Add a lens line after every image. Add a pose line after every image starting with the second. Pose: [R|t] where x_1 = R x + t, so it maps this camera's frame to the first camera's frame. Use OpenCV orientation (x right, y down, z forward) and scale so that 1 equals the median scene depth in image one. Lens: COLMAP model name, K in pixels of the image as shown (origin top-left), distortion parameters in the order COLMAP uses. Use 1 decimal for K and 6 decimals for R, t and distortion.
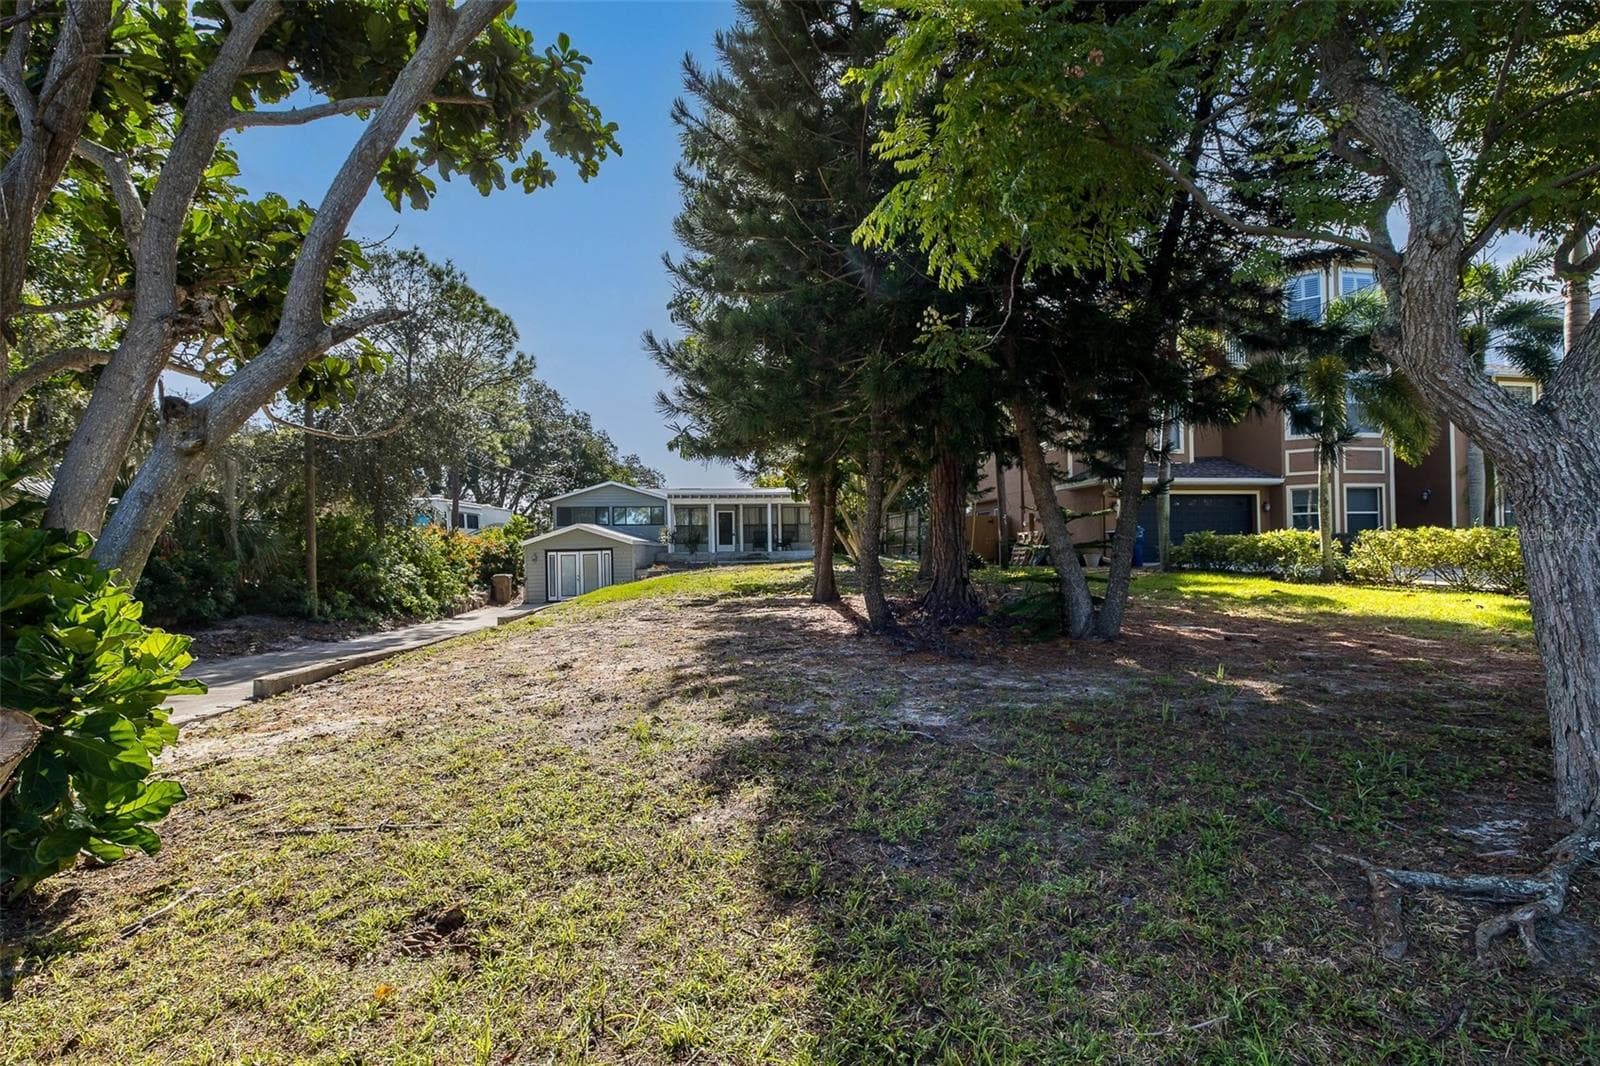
lens RADIAL K [[749.6, 0, 800.0], [0, 749.6, 533.0], [0, 0, 1]] dist [0.003315, 0.000583]
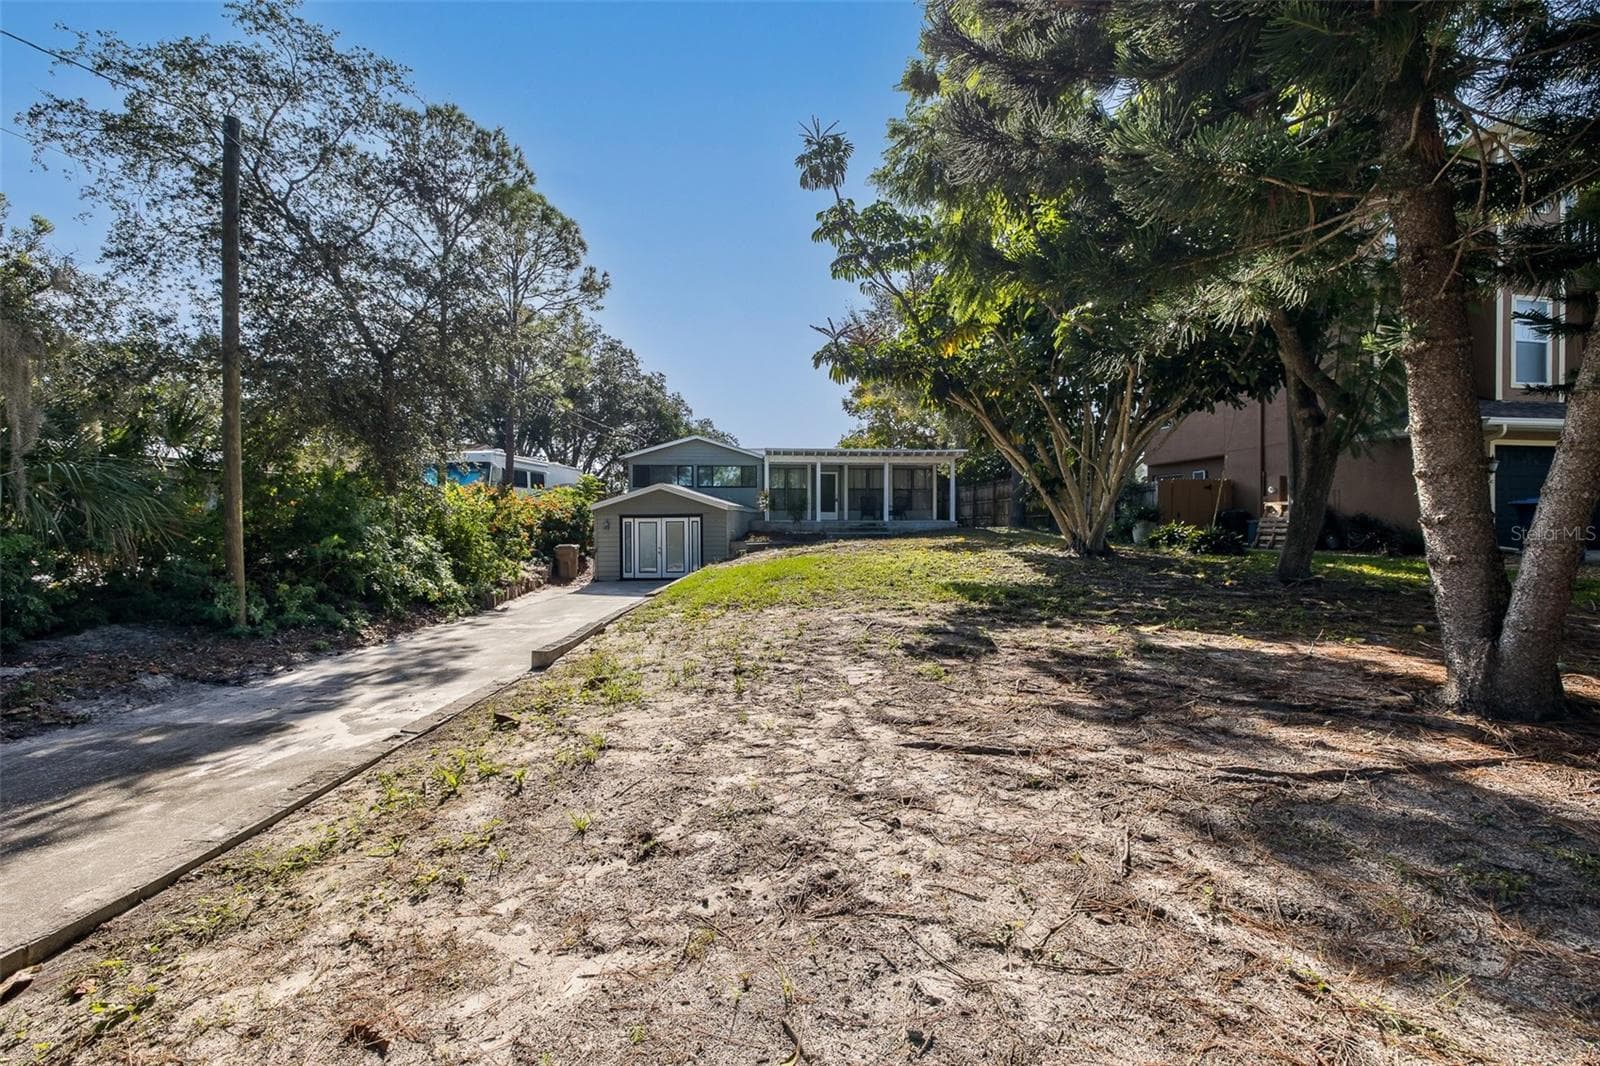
lens RADIAL K [[657.9, 0, 803.7], [0, 657.9, 505.5], [0, 0, 1]] dist [-0.000807, -0.000310]
pose [[0.998590, 0.015841, -0.050671, -0.104217], [-0.015494, 0.999854, 0.007230, 0.003813], [0.050778, -0.006435, 0.998689, 0.297033]]
